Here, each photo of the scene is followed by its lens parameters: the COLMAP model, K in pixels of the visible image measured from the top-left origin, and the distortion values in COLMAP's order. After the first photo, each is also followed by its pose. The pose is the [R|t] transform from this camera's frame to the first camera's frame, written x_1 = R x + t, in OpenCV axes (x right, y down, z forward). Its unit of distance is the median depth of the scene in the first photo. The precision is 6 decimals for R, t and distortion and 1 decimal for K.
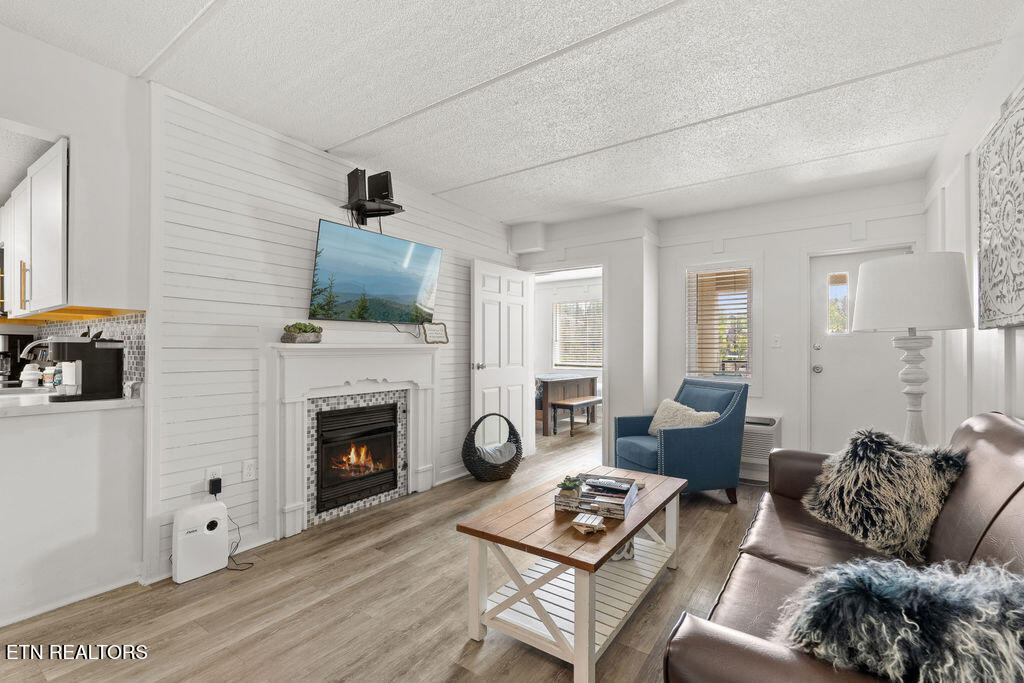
lens RADIAL K [[451.0, 0, 505.9], [0, 451.0, 351.3], [0, 0, 1]] dist [-0.000819, -0.000277]
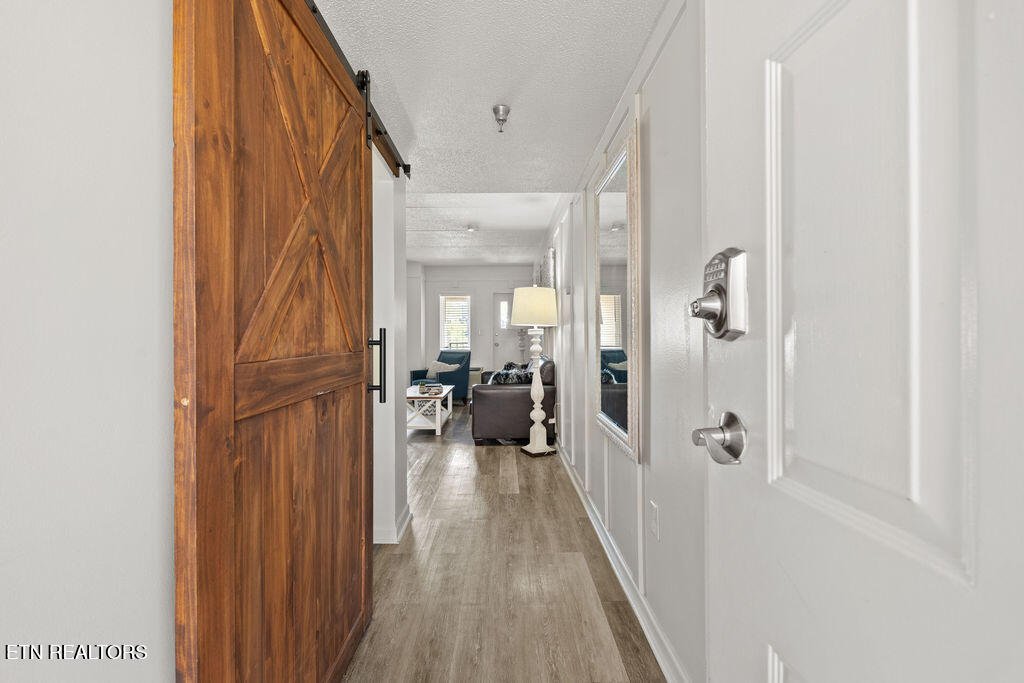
lens RADIAL K [[451.0, 0, 512.0], [0, 451.0, 340.6], [0, 0, 1]] dist [-0.000819, -0.000277]
pose [[0.803650, 0.001480, 0.595101, -0.763595], [-0.004495, 0.999983, 0.003584, 0.012489], [-0.595086, -0.005555, 0.803643, -1.111163]]
